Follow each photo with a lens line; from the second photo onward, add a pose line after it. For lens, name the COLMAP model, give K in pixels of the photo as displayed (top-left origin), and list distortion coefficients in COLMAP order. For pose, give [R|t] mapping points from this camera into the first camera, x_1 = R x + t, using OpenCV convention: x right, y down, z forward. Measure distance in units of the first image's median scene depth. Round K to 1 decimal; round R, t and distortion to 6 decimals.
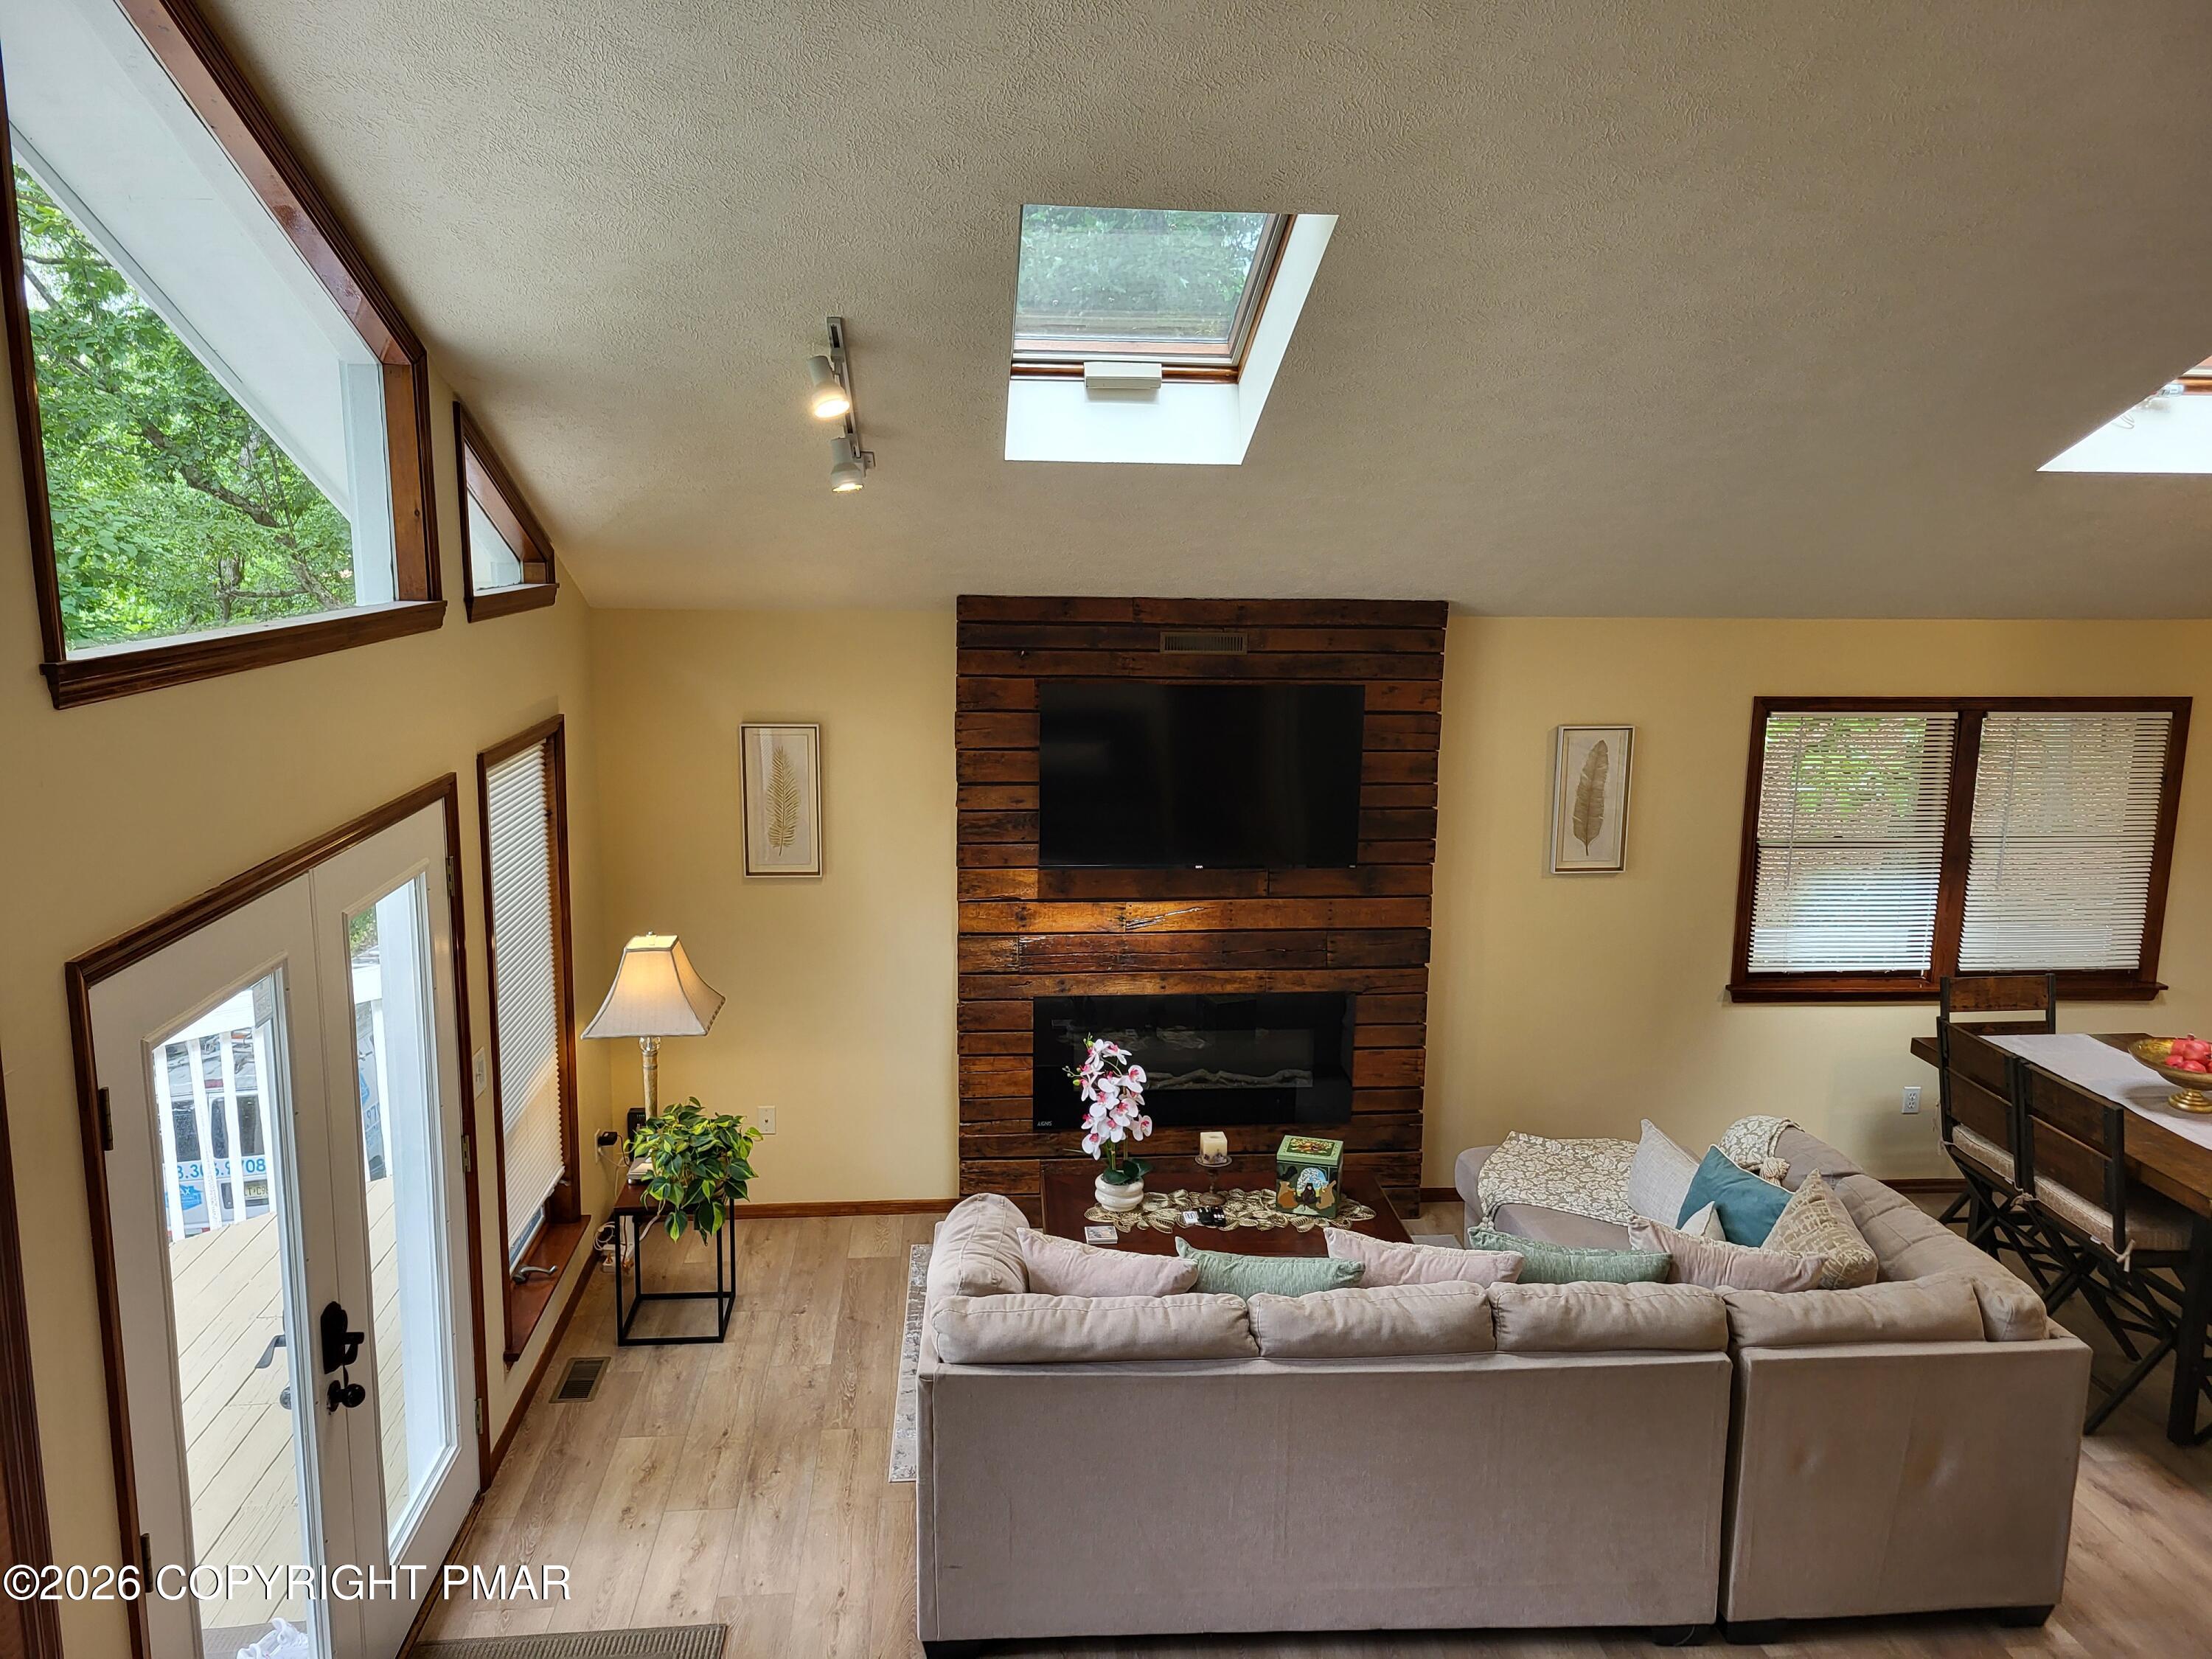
lens RADIAL K [[1675.3, 0, 1117.1], [0, 1675.3, 807.0], [0, 0, 1]] dist [0.040807, -0.014744]
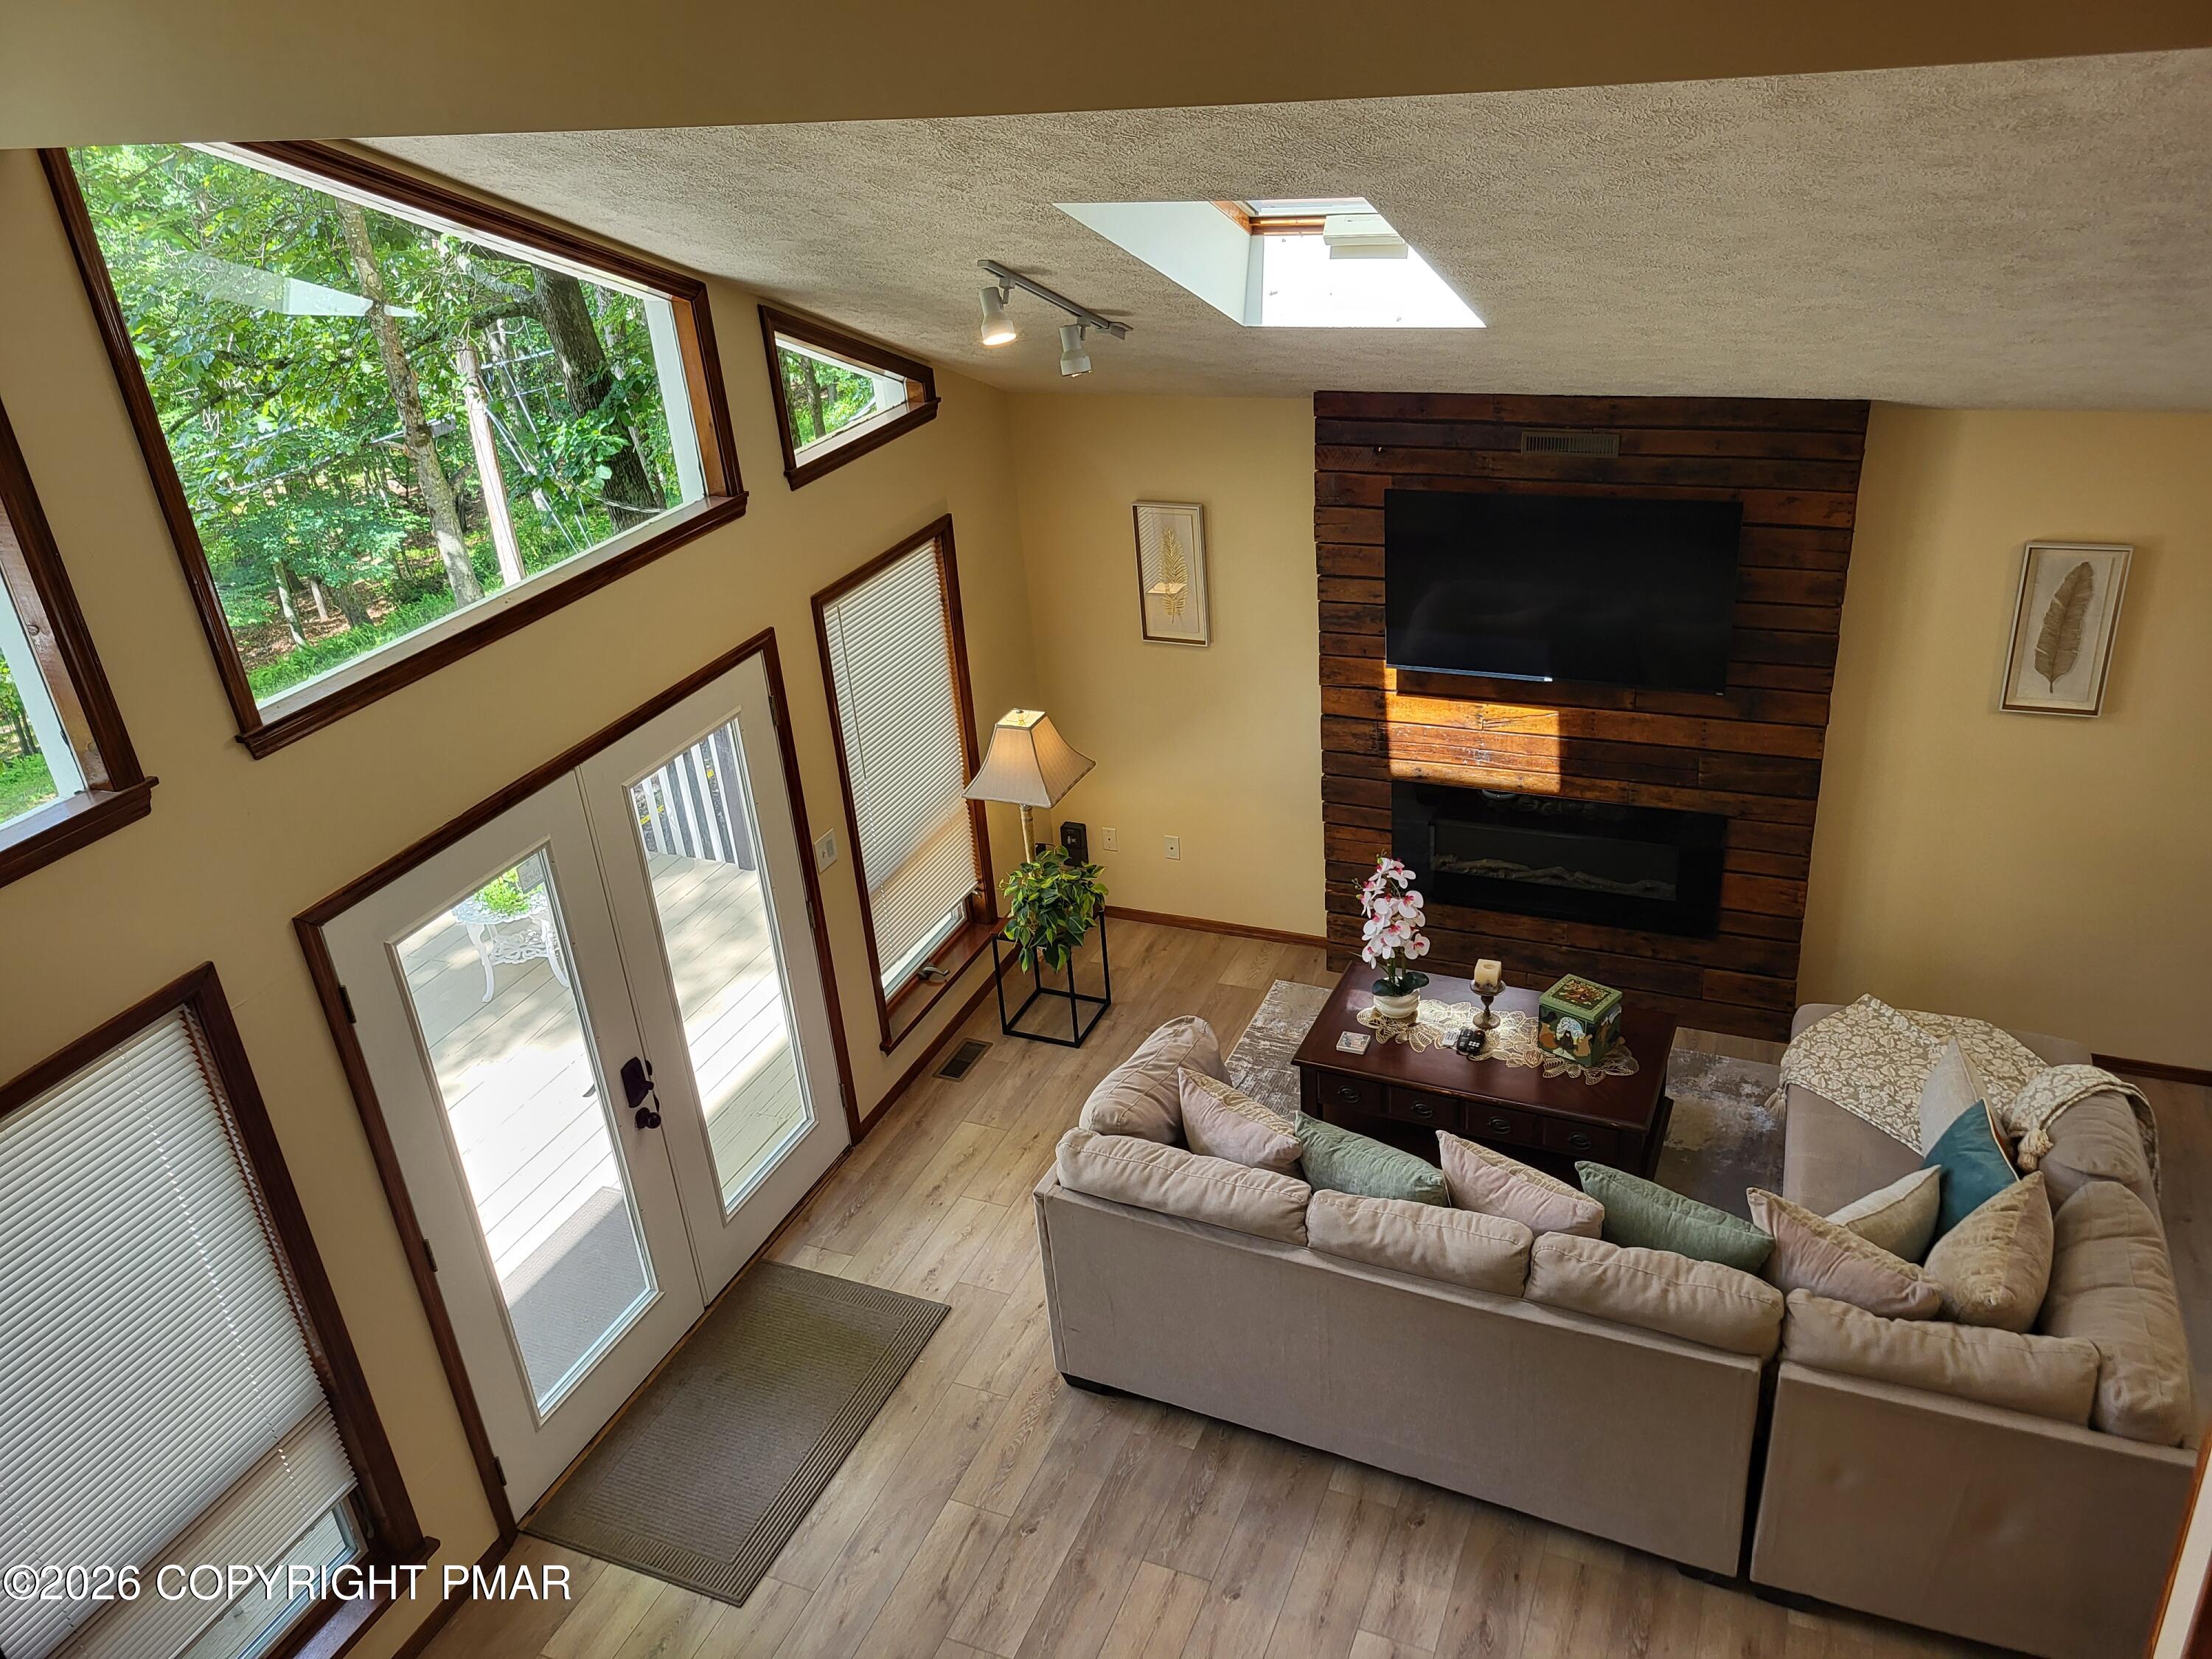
lens RADIAL K [[1675.3, 0, 1113.6], [0, 1675.3, 809.2], [0, 0, 1]] dist [0.040807, -0.014744]
pose [[0.876469, 0.140189, -0.460596, 0.286859], [0.003797, 0.954627, 0.297780, -0.183063], [0.481443, -0.262744, 0.836169, 0.051094]]
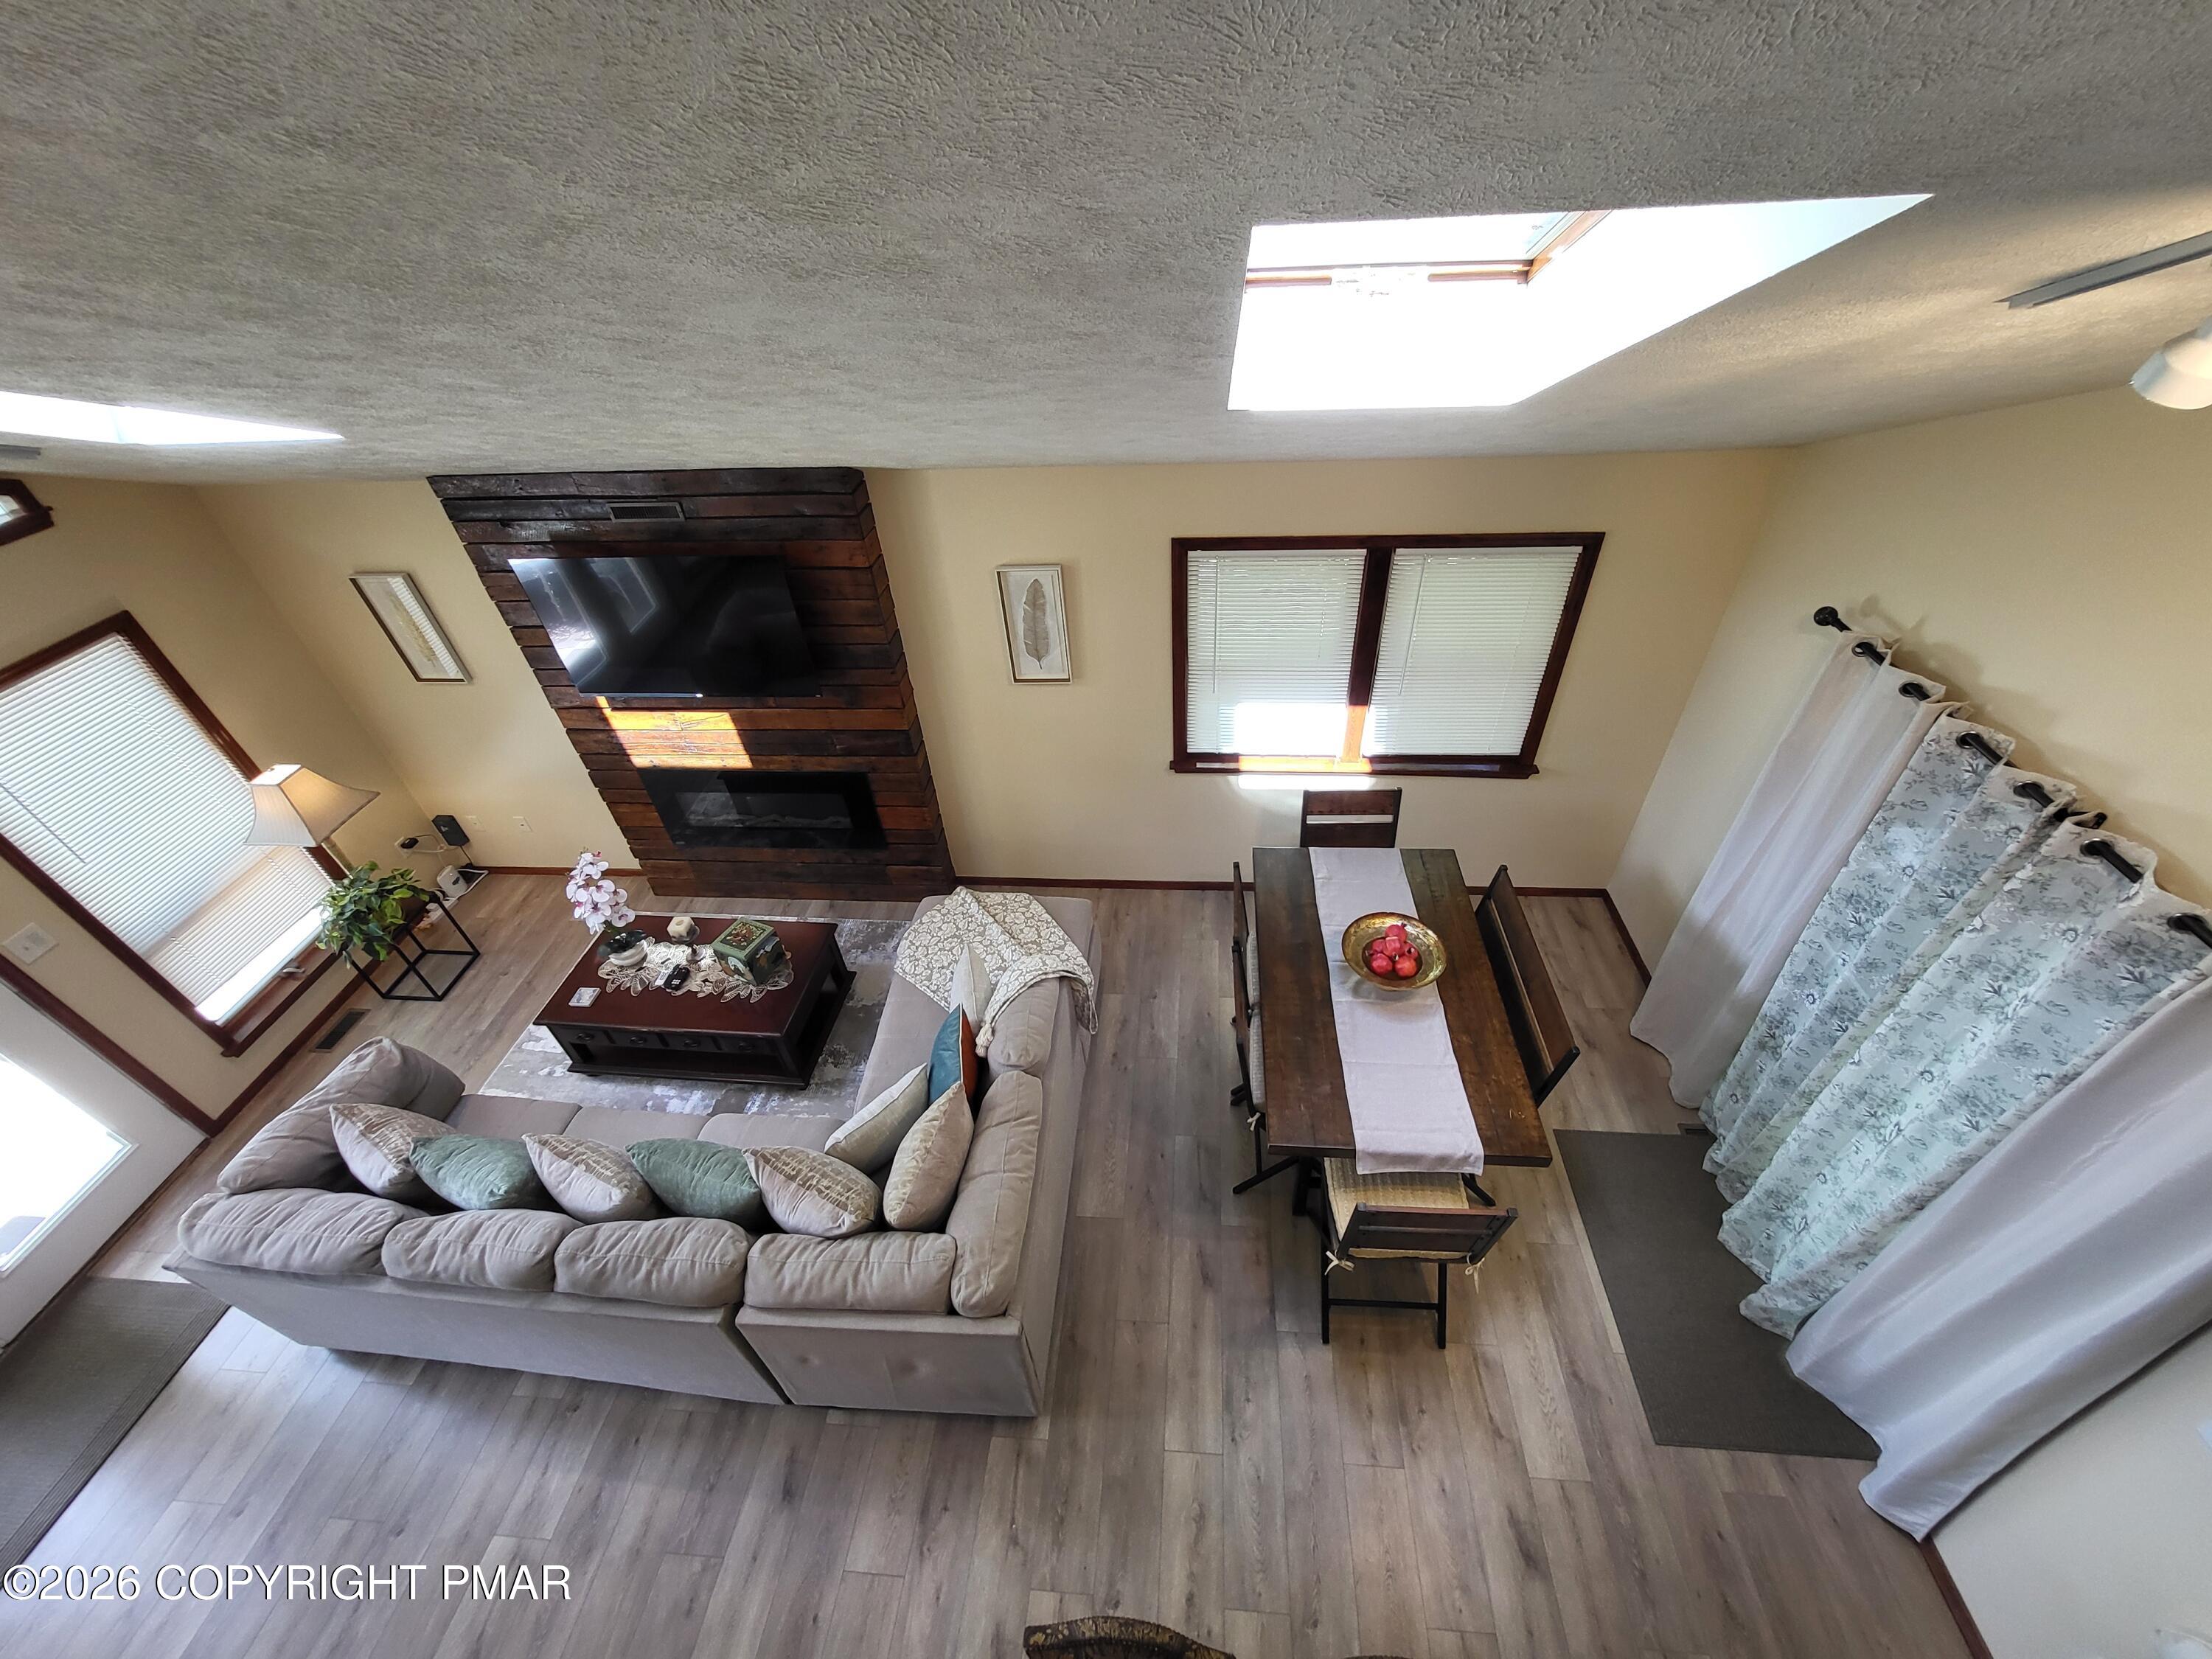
lens RADIAL K [[866.8, 0, 1117.4], [0, 866.8, 840.6], [0, 0, 1]] dist [0.000915, -0.001365]
pose [[0.984271, 0.064165, -0.164602, 0.478487], [0.028410, 0.862096, 0.505949, -0.194217], [0.174367, -0.502667, 0.846713, 0.445360]]
